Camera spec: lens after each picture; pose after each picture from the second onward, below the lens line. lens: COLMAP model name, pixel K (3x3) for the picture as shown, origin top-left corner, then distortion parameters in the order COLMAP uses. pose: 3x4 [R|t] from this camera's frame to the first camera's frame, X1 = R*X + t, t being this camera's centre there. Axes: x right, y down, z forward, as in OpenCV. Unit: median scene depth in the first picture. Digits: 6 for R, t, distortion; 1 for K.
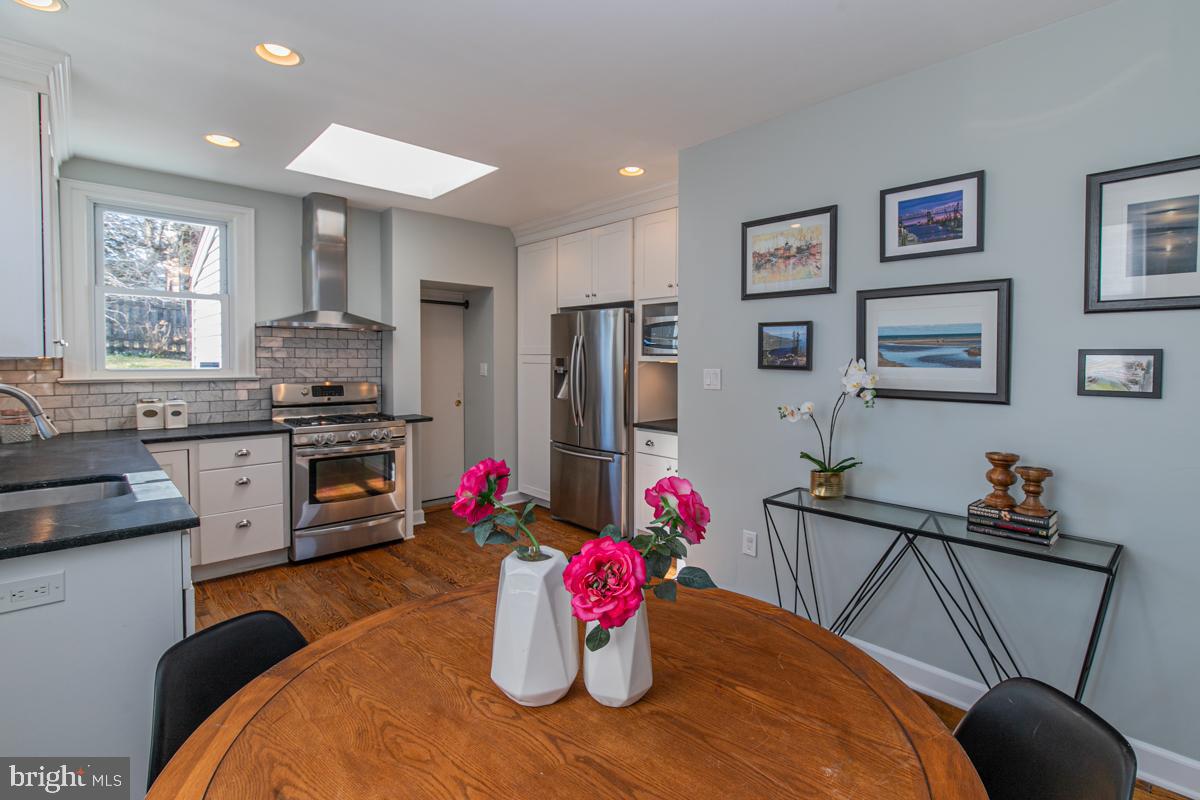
lens RADIAL K [[558.6, 0, 603.6], [0, 558.6, 373.1], [0, 0, 1]] dist [0.000483, -0.000164]
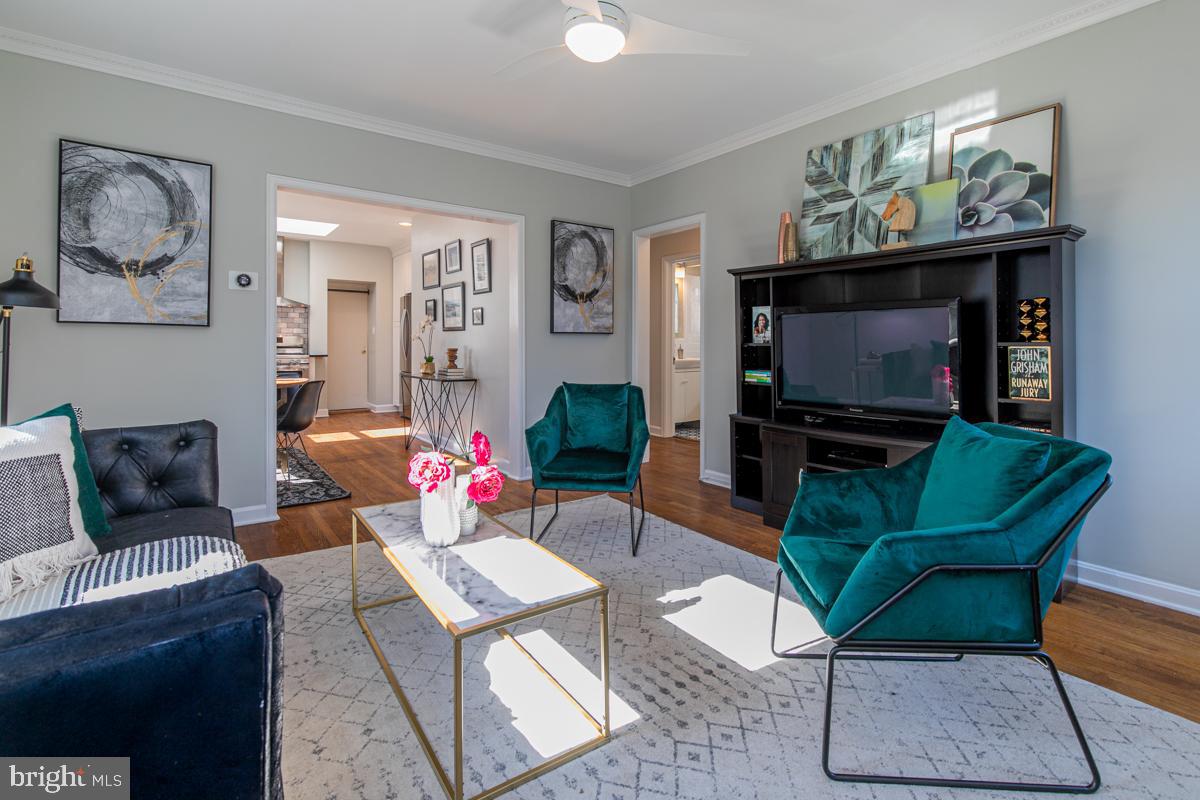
lens RADIAL K [[558.9, 0, 608.2], [0, 558.9, 337.2], [0, 0, 1]] dist [0.005291, 0.000284]
pose [[0.994508, -0.003538, -0.104603, 0.859870], [0.000264, 0.999510, -0.031297, 0.087550], [0.104662, 0.031097, 0.994022, -0.776808]]
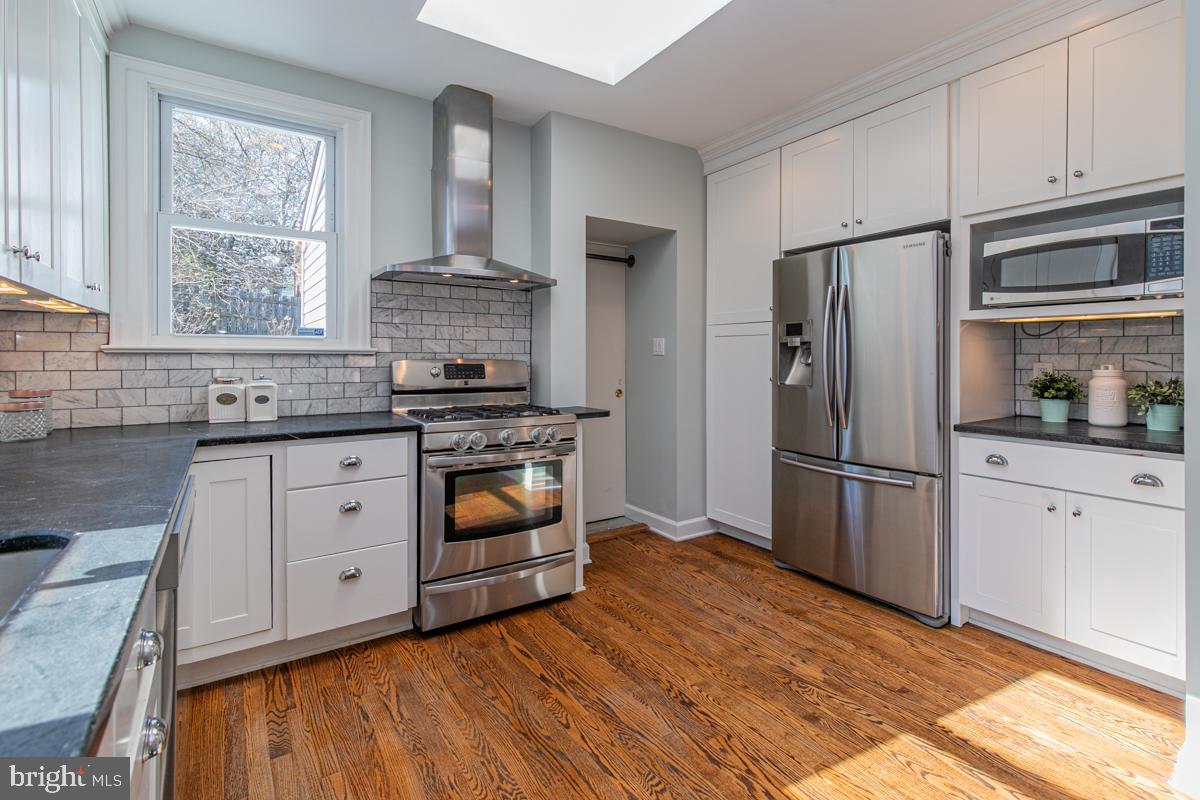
lens RADIAL K [[552.8, 0, 597.3], [0, 552.8, 358.3], [0, 0, 1]] dist [0.008446, -0.000259]
pose [[0.986265, -0.003338, -0.165137, -0.228858], [-0.000711, 0.999701, -0.024449, 0.034862], [0.165169, 0.024230, 0.985968, 0.364520]]
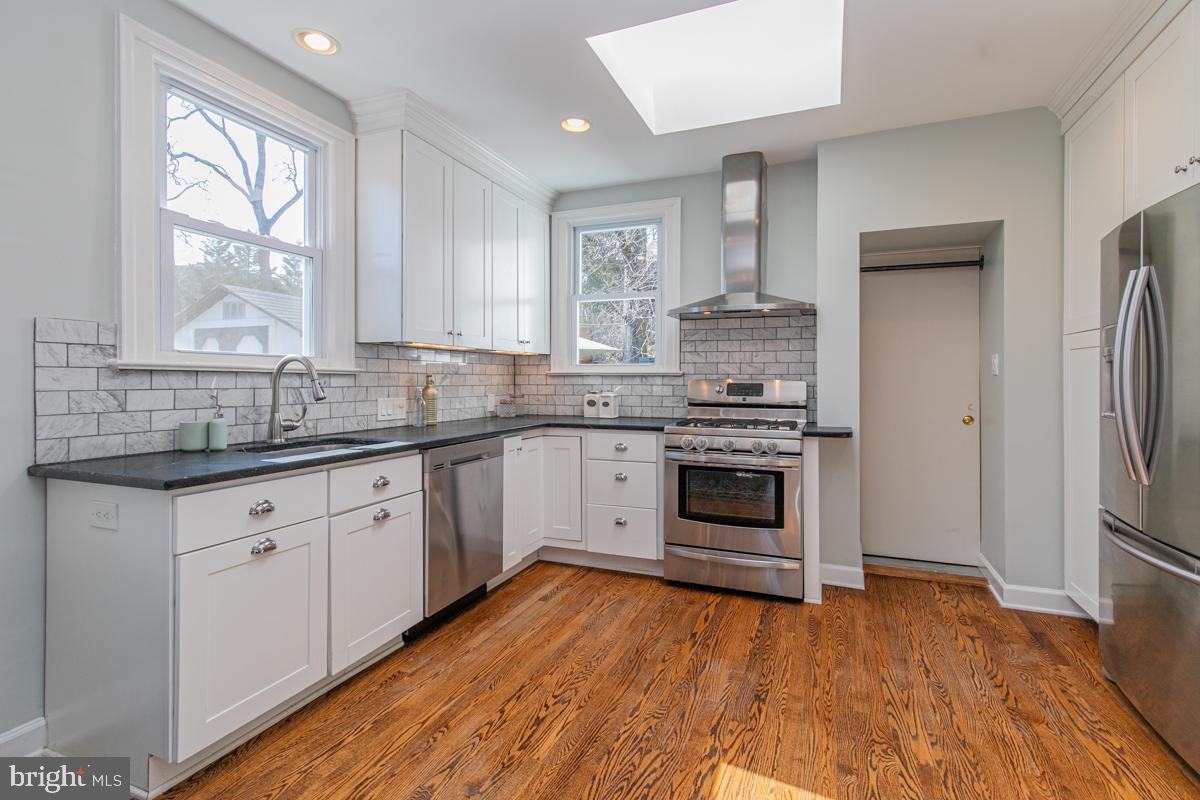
lens RADIAL K [[543.3, 0, 622.7], [0, 543.3, 380.4], [0, 0, 1]] dist [0.002390, 0.000171]
pose [[0.440267, -0.001534, -0.897865, 0.167934], [-0.023363, 0.999640, -0.013164, 0.035643], [0.897563, 0.026773, 0.440073, 0.513487]]
